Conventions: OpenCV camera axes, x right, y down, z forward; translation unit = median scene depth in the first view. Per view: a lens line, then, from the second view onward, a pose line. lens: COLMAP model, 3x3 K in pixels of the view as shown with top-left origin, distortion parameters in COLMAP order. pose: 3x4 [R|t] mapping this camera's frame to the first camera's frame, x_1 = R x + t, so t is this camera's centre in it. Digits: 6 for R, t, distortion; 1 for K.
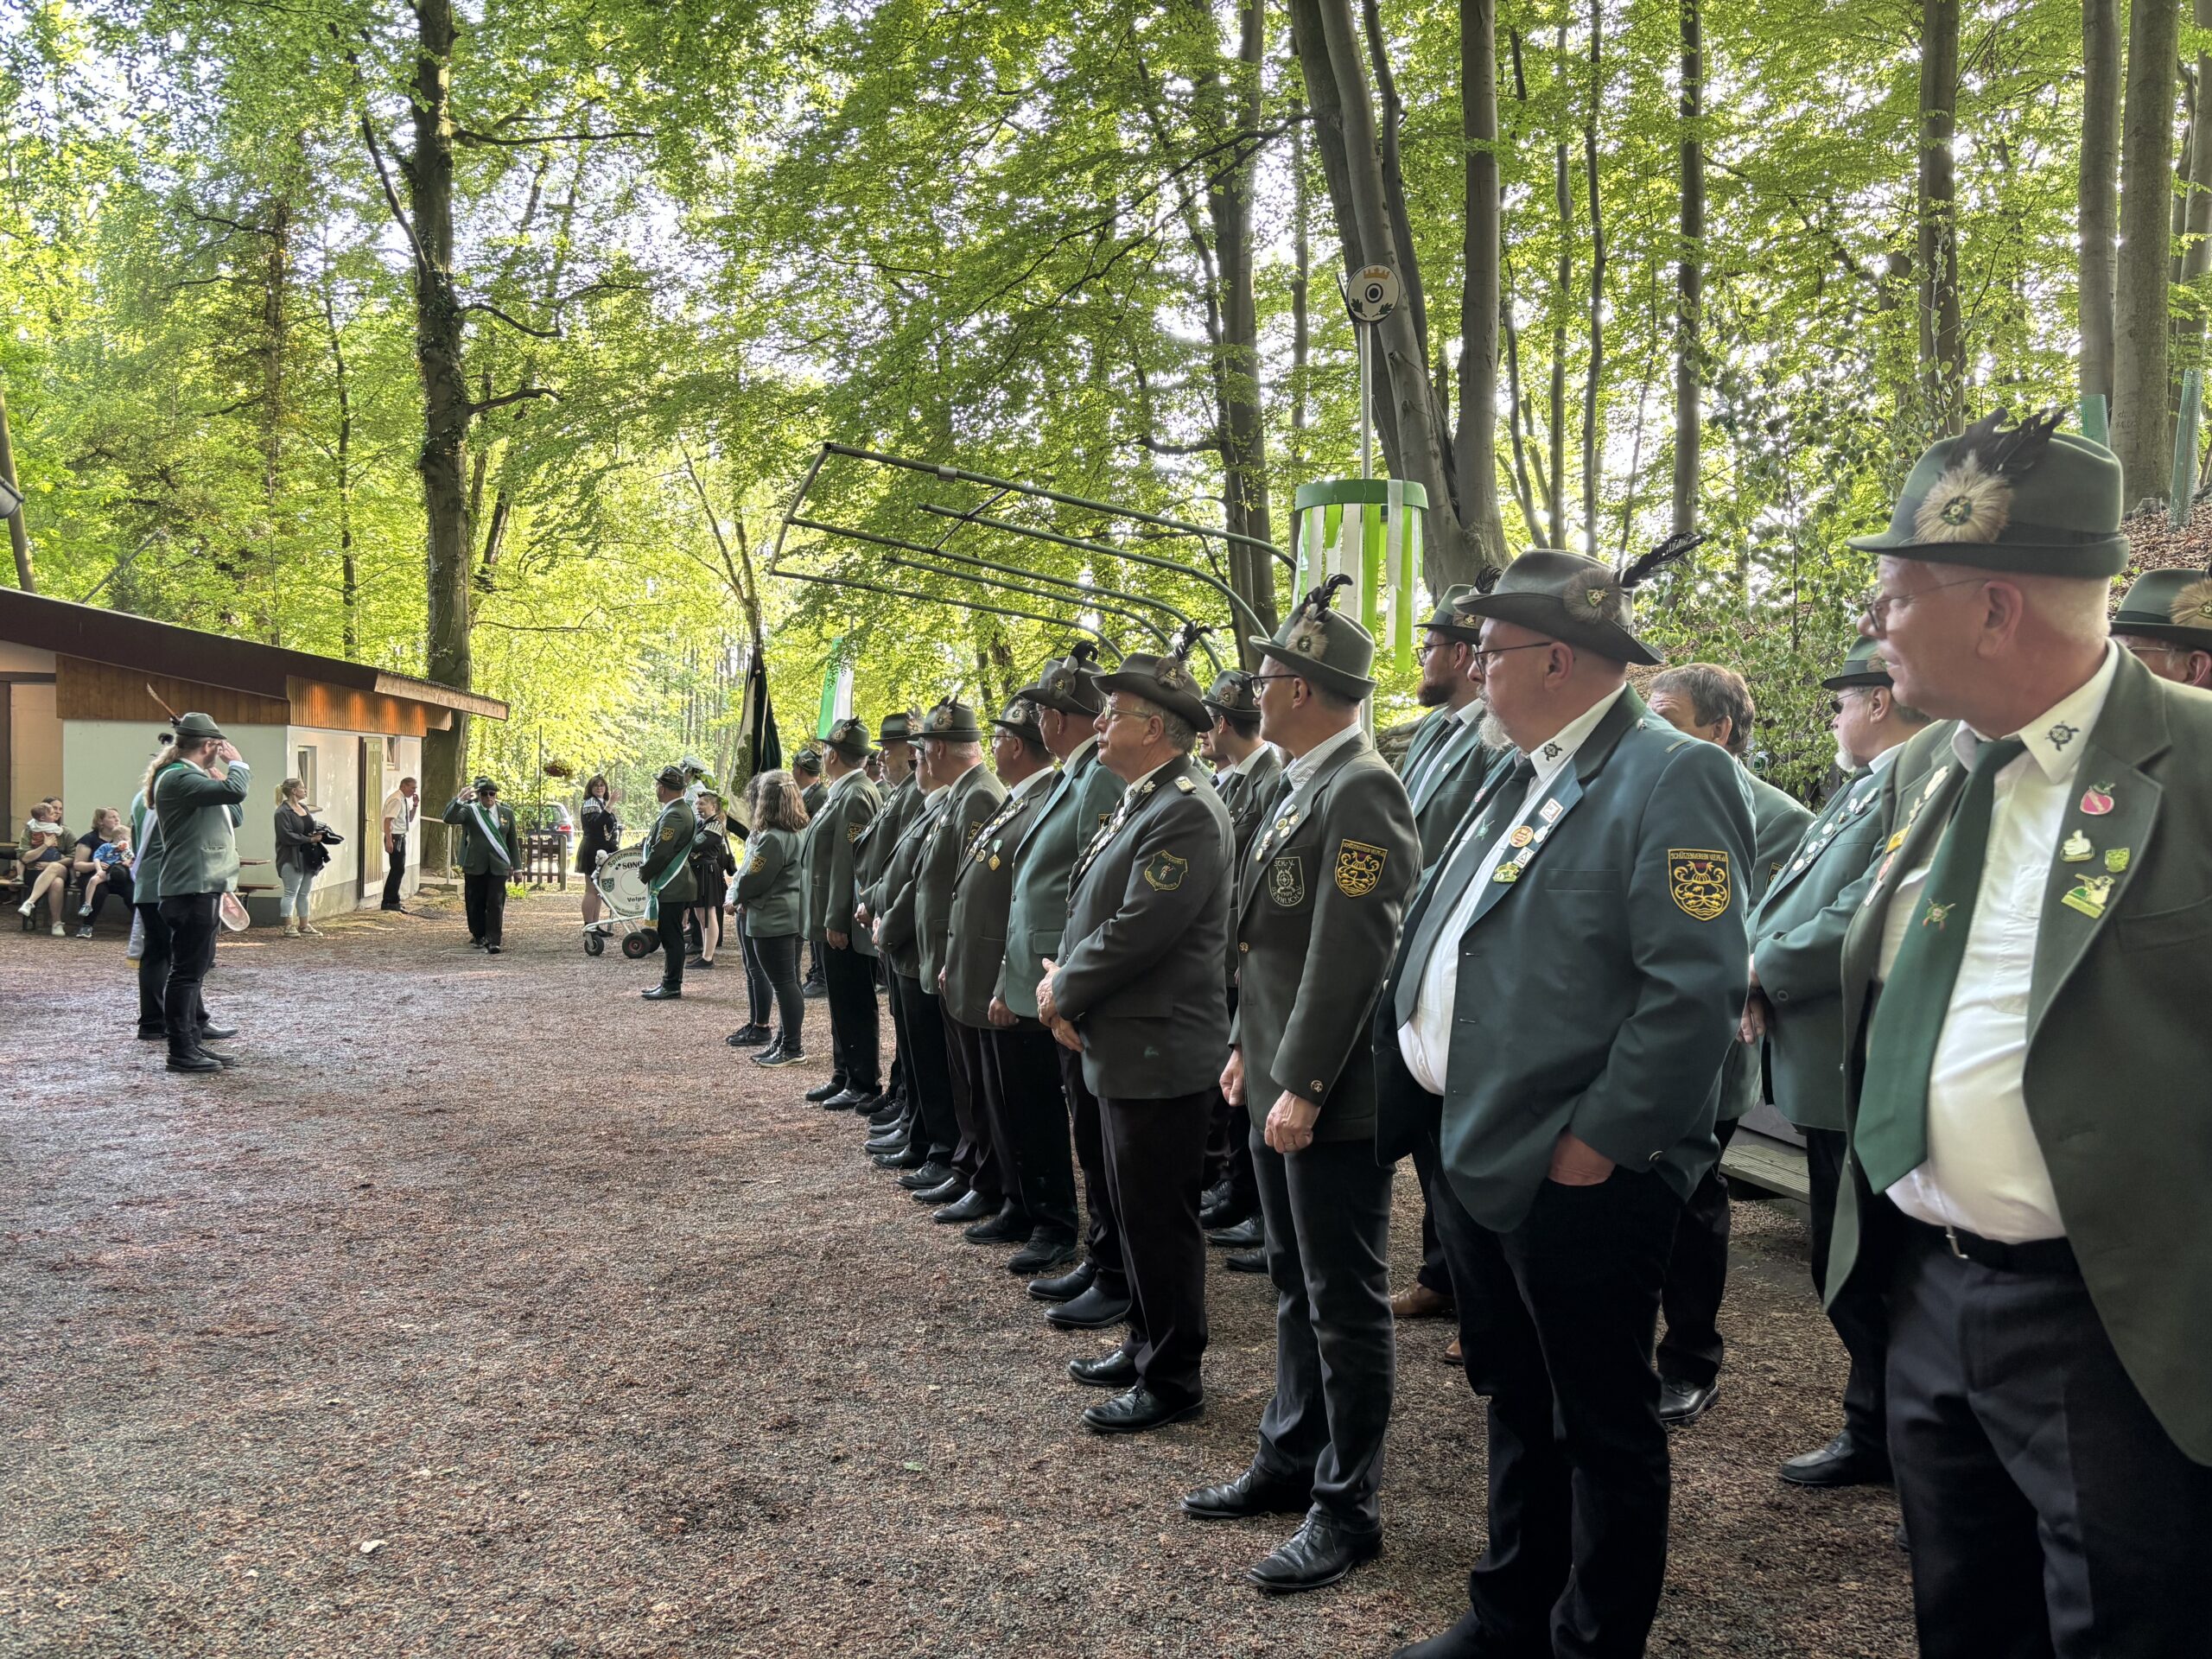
lens RADIAL K [[1687.4, 0, 1106.0], [0, 1687.4, 829.5], [0, 0, 1]] dist [0.078158, -0.082496]
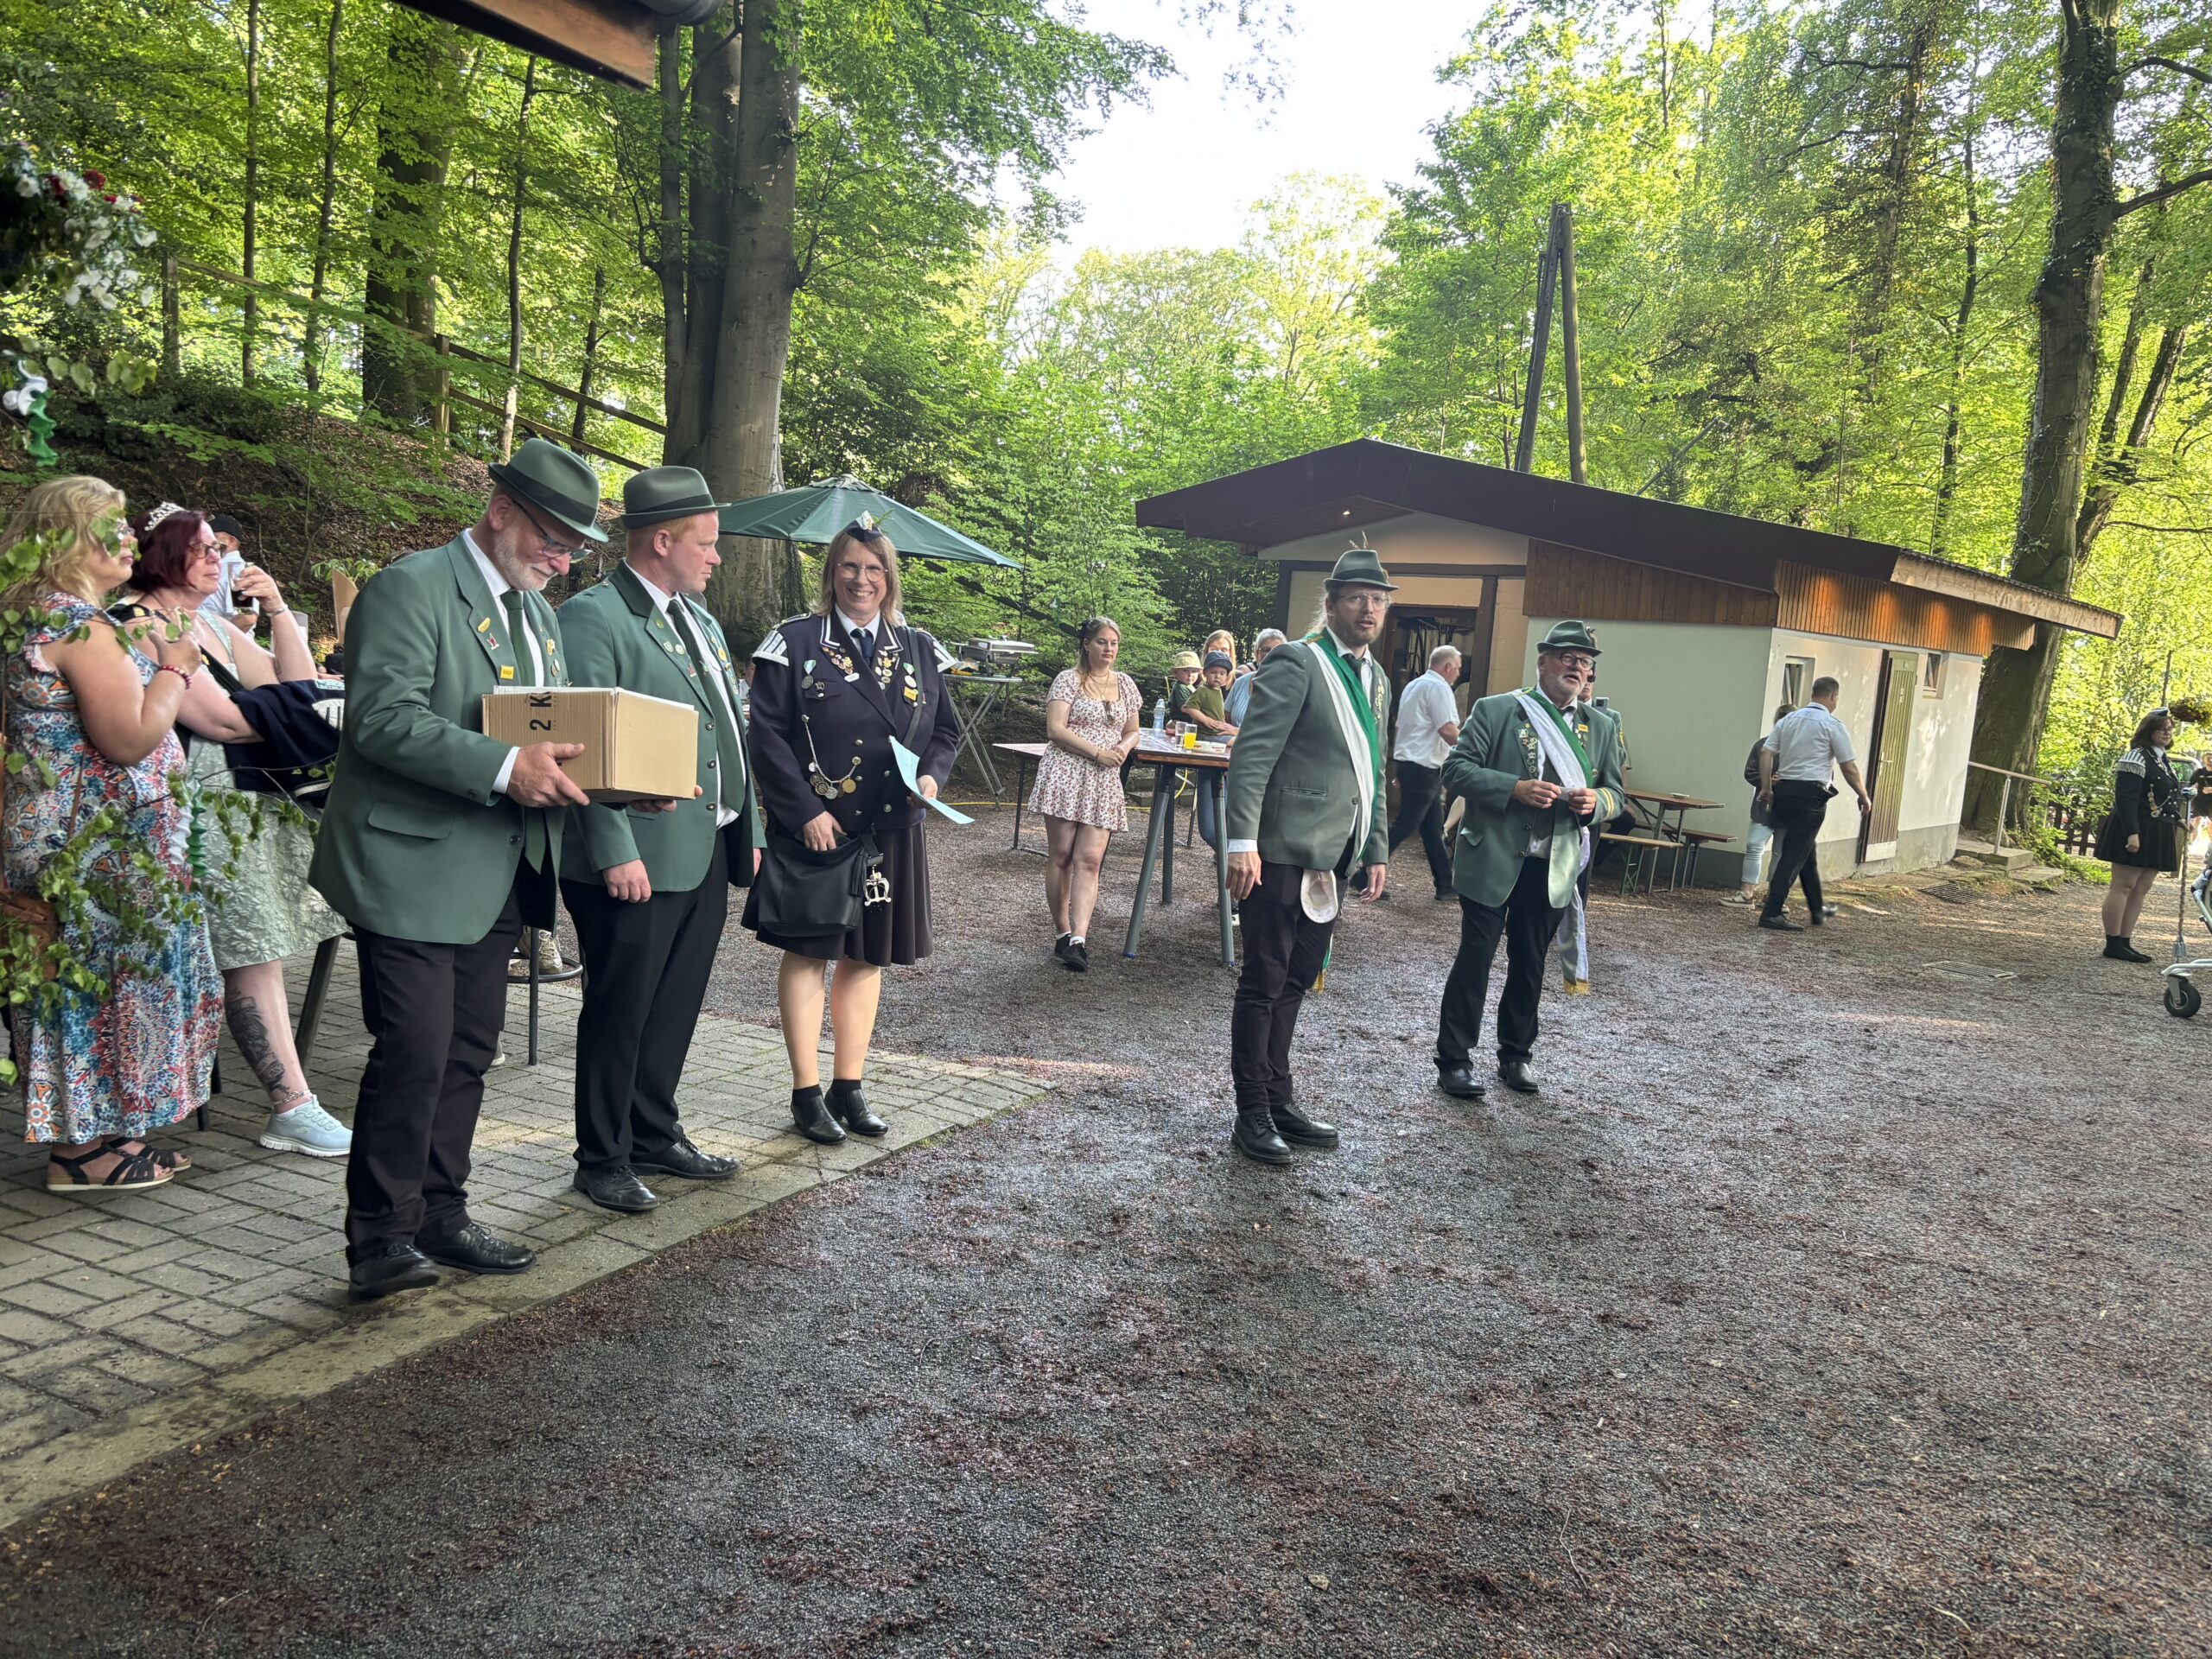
lens RADIAL K [[1687.4, 0, 1106.0], [0, 1687.4, 829.5], [0, 0, 1]] dist [0.078158, -0.082496]
pose [[0.631829, 0.109652, -0.767313, -0.048218], [-0.080620, 0.993870, 0.075643, -0.003532], [0.770904, 0.014067, 0.636796, 0.185388]]
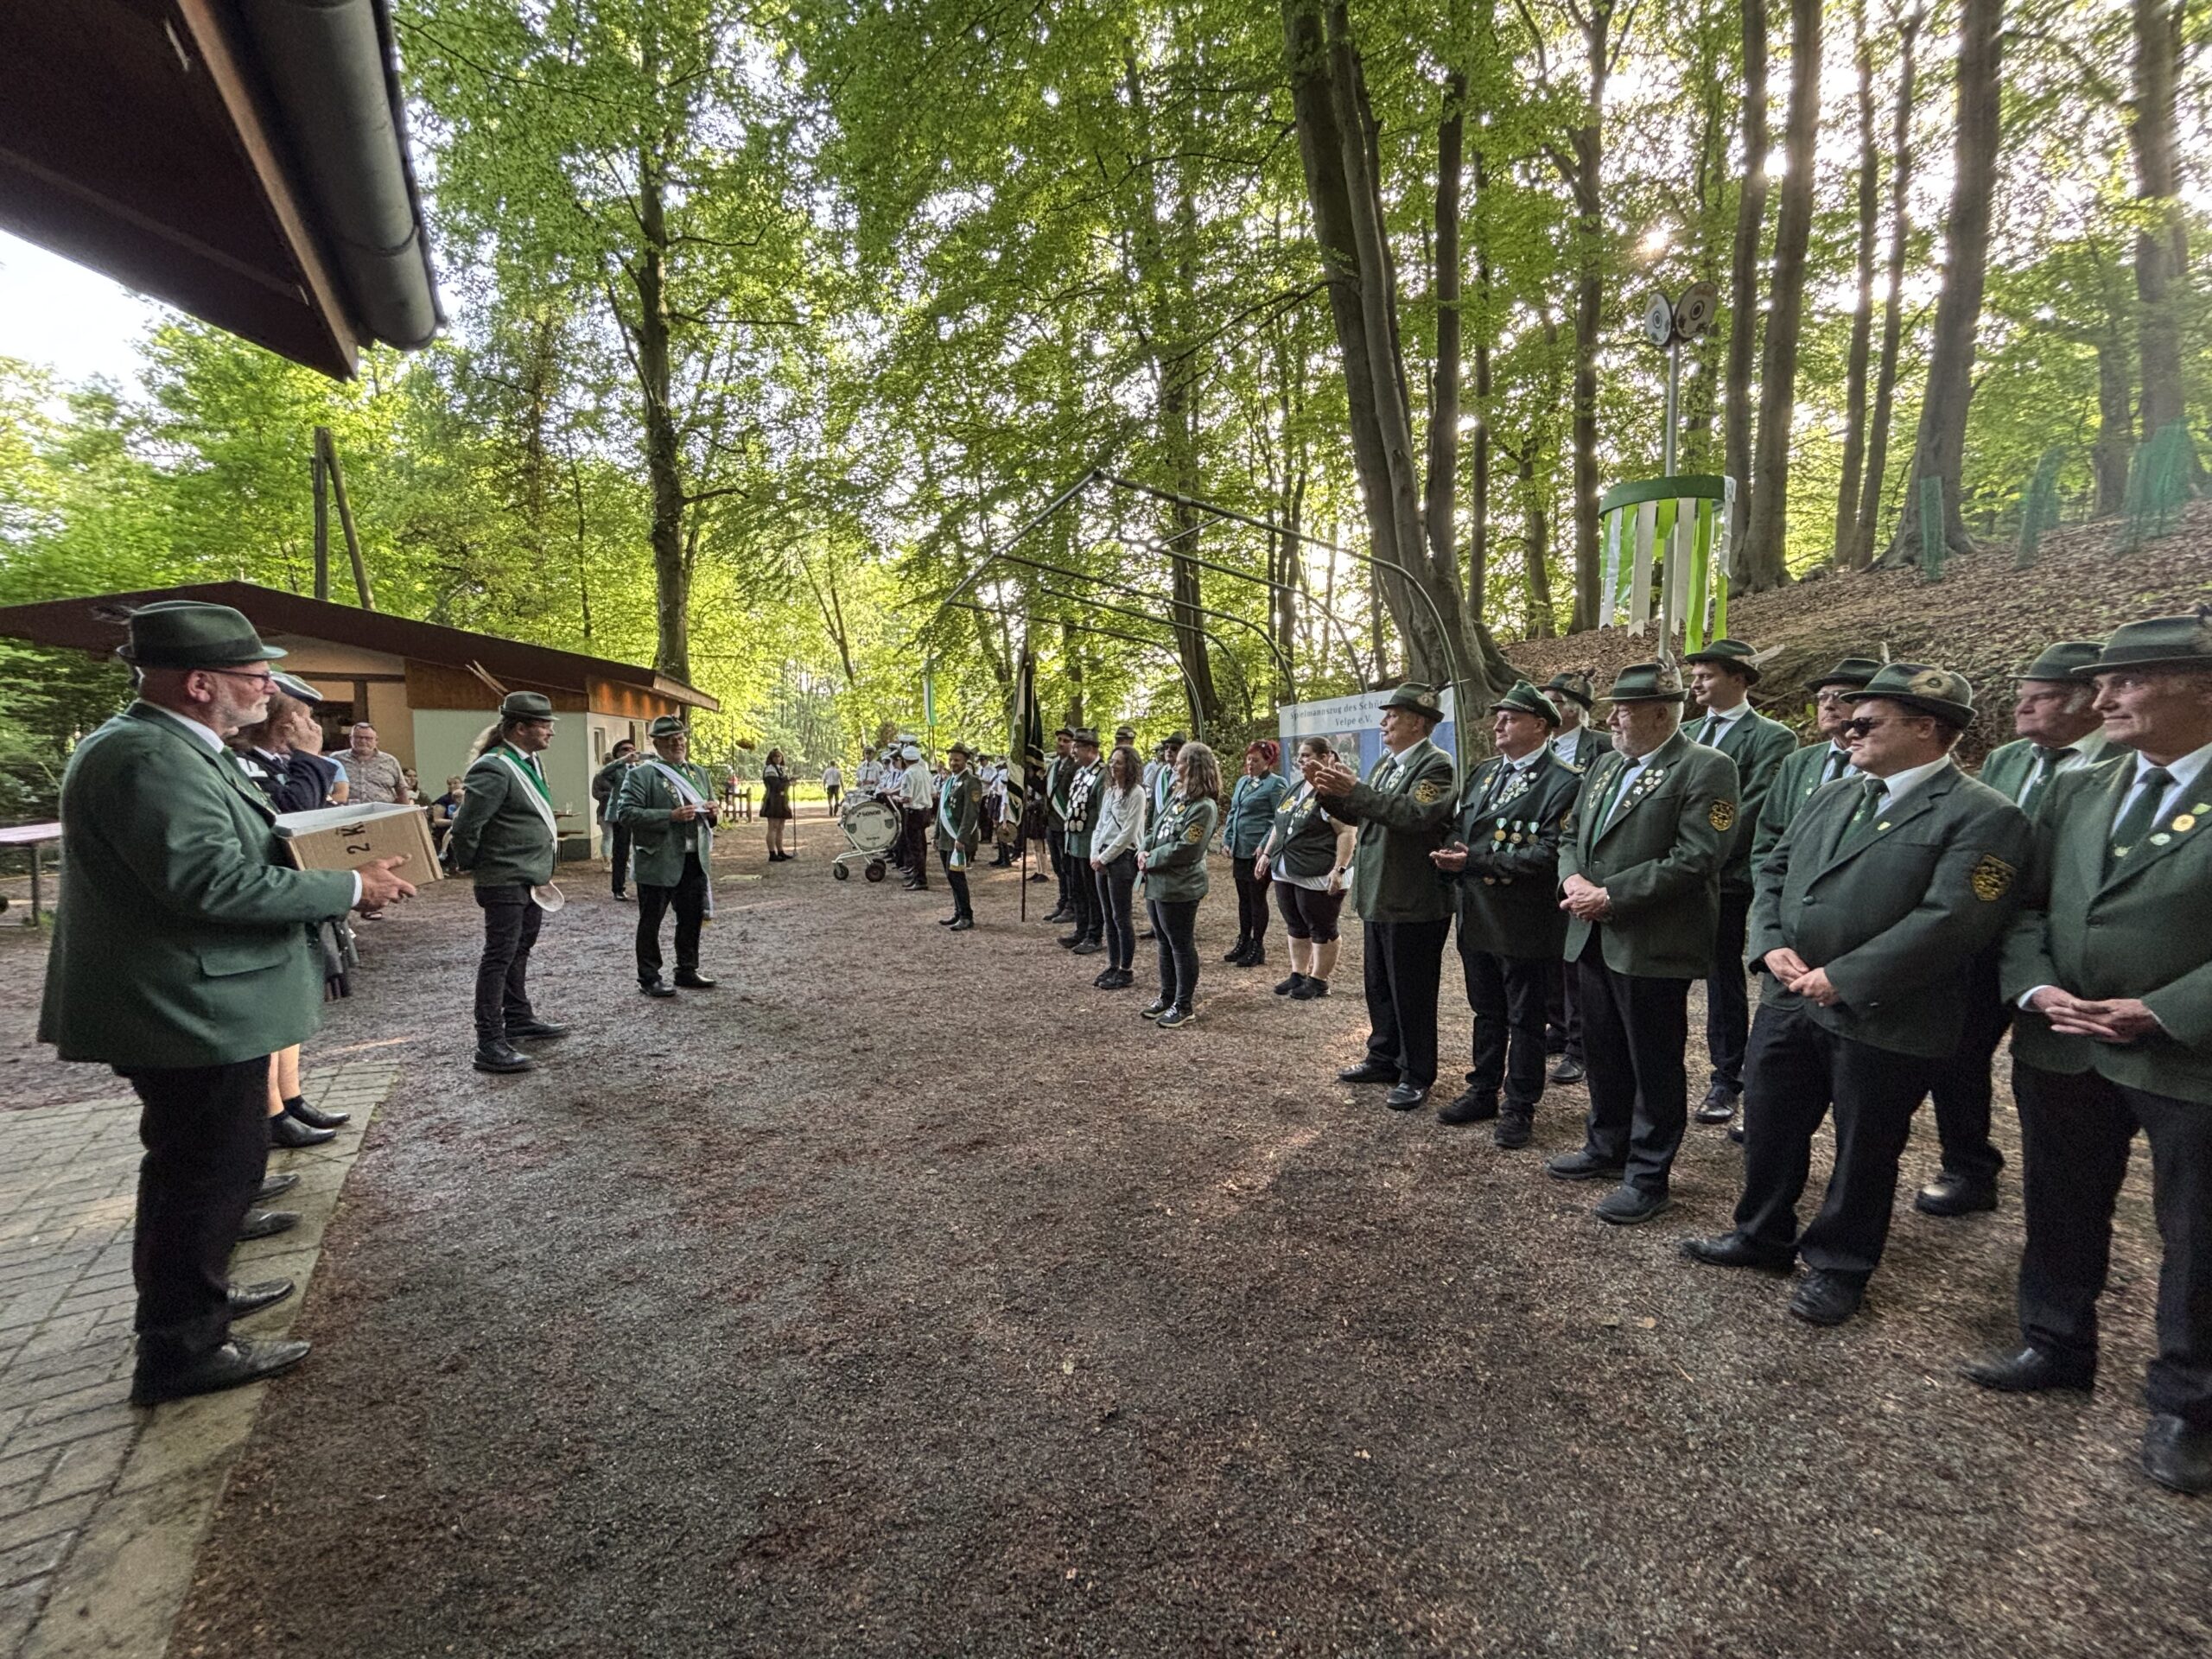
lens RADIAL K [[899.5, 0, 1119.6], [0, 899.5, 825.3], [0, 0, 1]] dist [-0.000029, 0.000289]
pose [[0.990905, -0.018529, 0.133278, -0.099121], [0.010959, 0.998296, 0.057313, -0.004894], [-0.134113, -0.055331, 0.989420, 0.144785]]
